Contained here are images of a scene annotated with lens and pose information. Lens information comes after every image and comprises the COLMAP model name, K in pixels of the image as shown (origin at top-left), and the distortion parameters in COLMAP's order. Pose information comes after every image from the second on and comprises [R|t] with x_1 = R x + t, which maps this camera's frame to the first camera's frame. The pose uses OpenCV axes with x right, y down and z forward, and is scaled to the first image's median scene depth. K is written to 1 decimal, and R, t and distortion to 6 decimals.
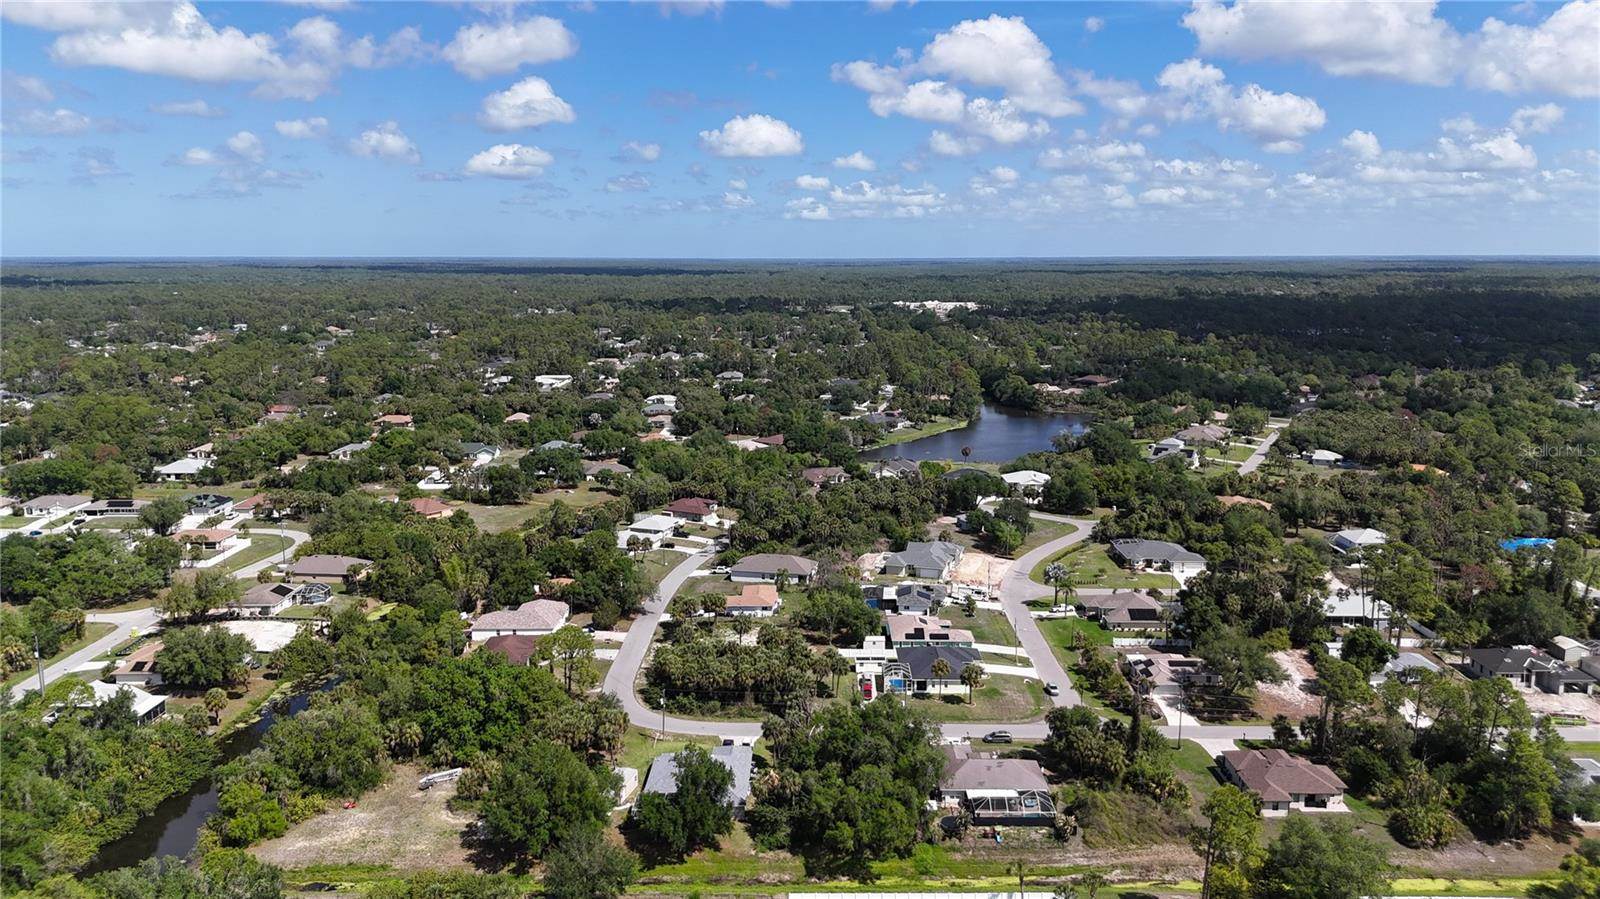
lens RADIAL K [[1237.4, 0, 824.6], [0, 1237.4, 448.6], [0, 0, 1]] dist [0.079548, -0.087815]
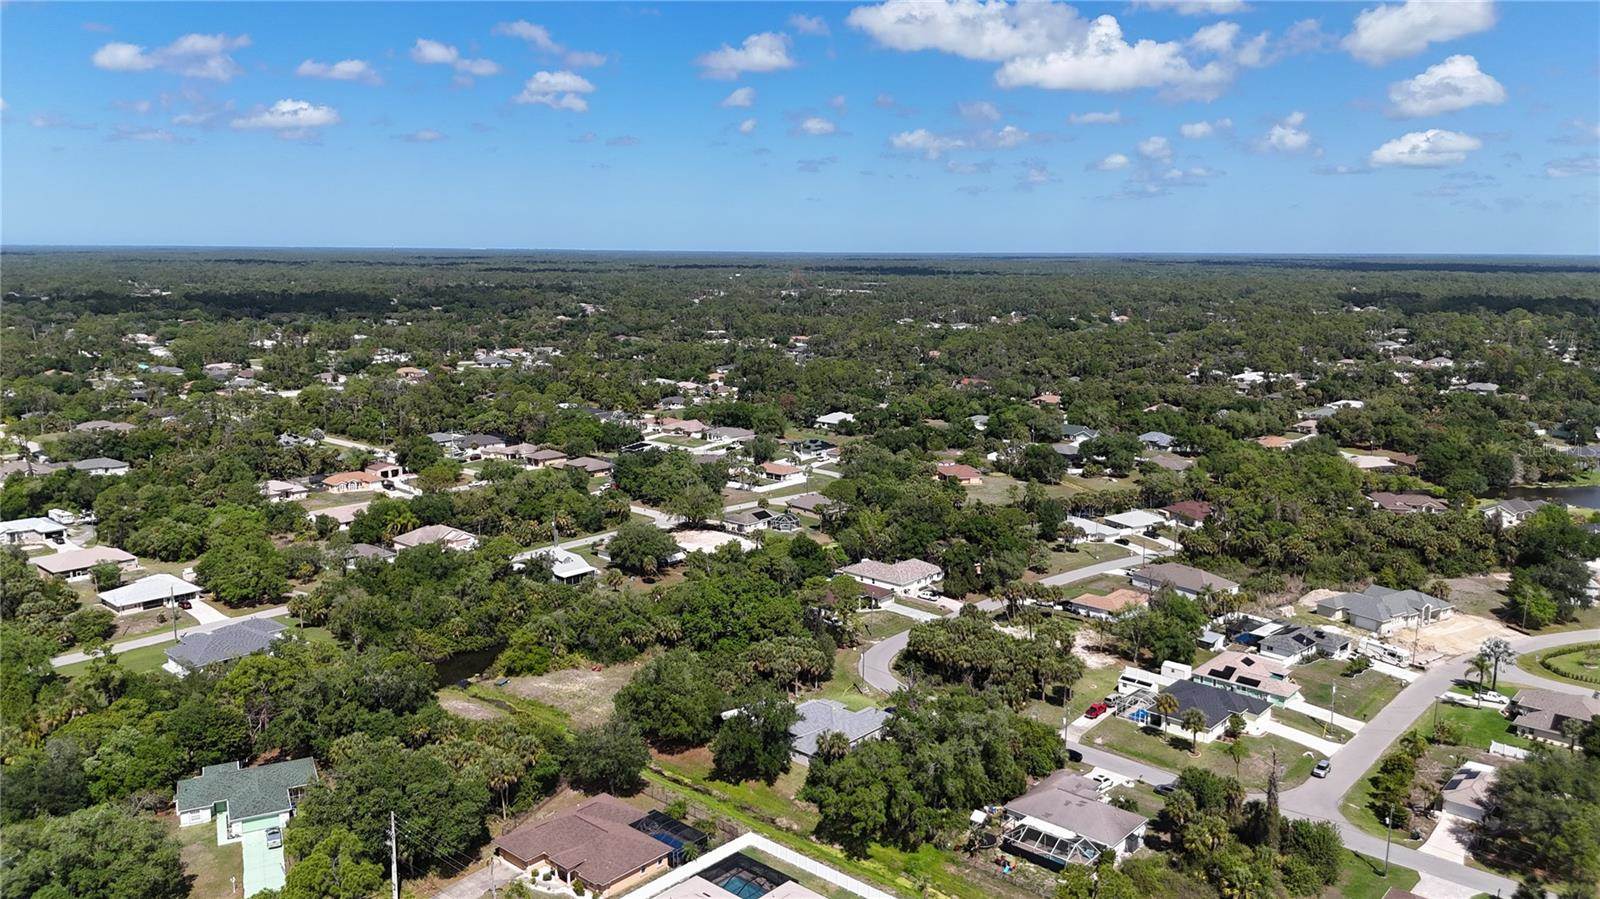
lens RADIAL K [[1237.4, 0, 824.6], [0, 1237.4, 448.6], [0, 0, 1]] dist [0.079548, -0.087815]
pose [[0.733728, 0.116009, -0.669466, 0.086301], [-0.114961, 0.992306, 0.045957, -0.002948], [0.669647, 0.043243, 0.741419, 0.030188]]
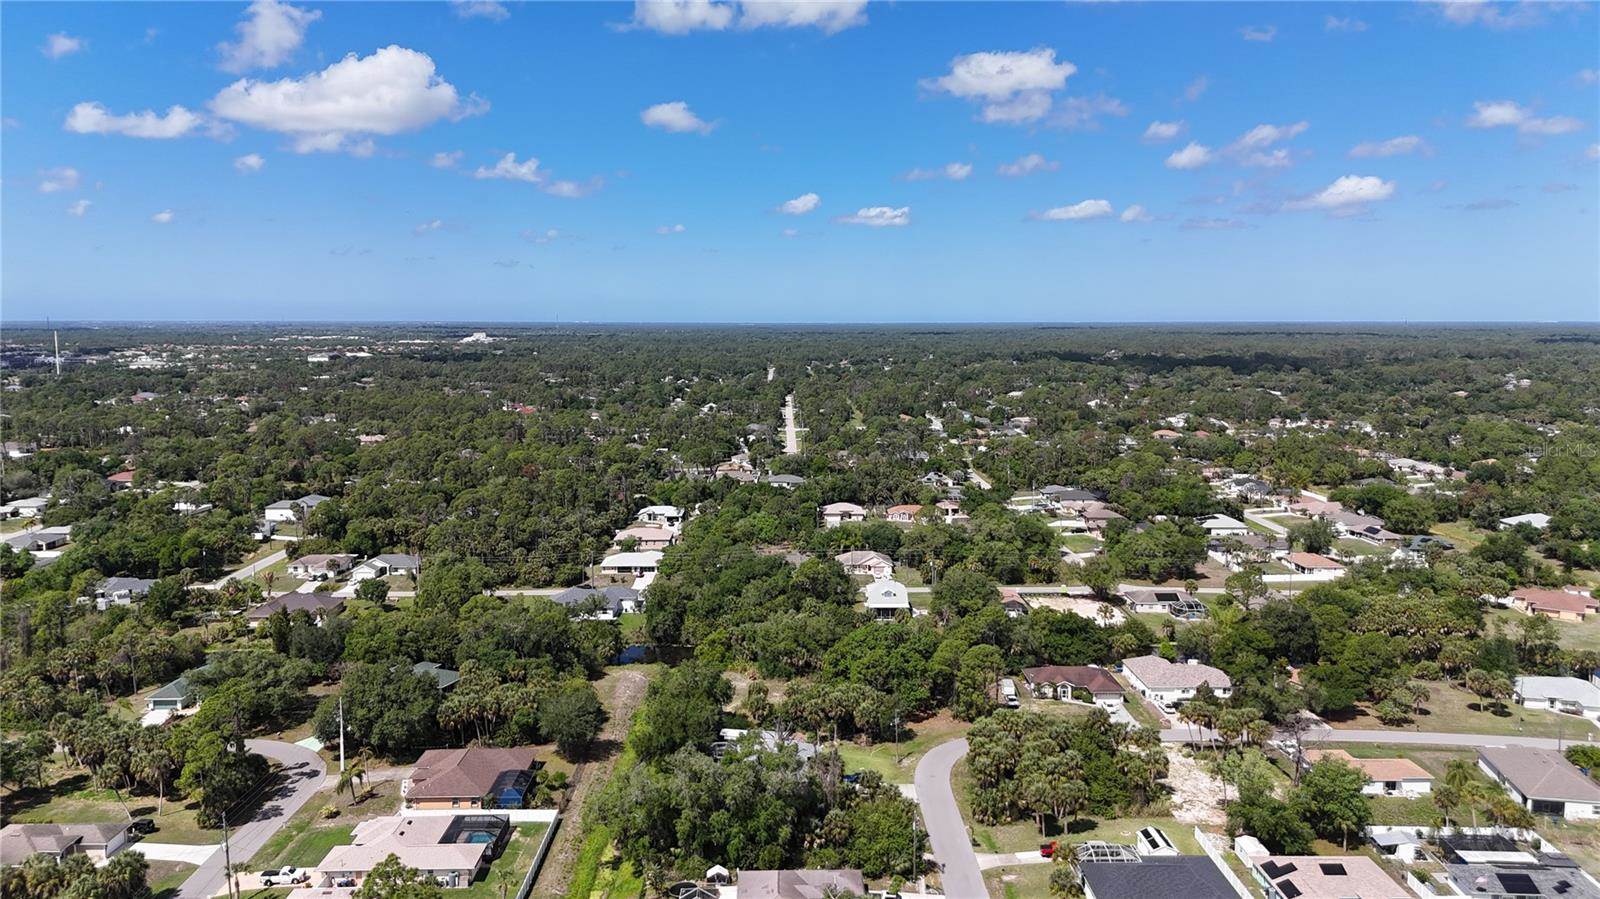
lens RADIAL K [[1209.1, 0, 800.0], [0, 1209.1, 449.5], [0, 0, 1]] dist [0.009585, -0.017809]
pose [[-0.021001, 0.114879, -0.993158, 0.134678], [-0.162458, 0.979782, 0.116767, -0.019553], [0.986492, 0.163798, -0.001913, 0.143054]]
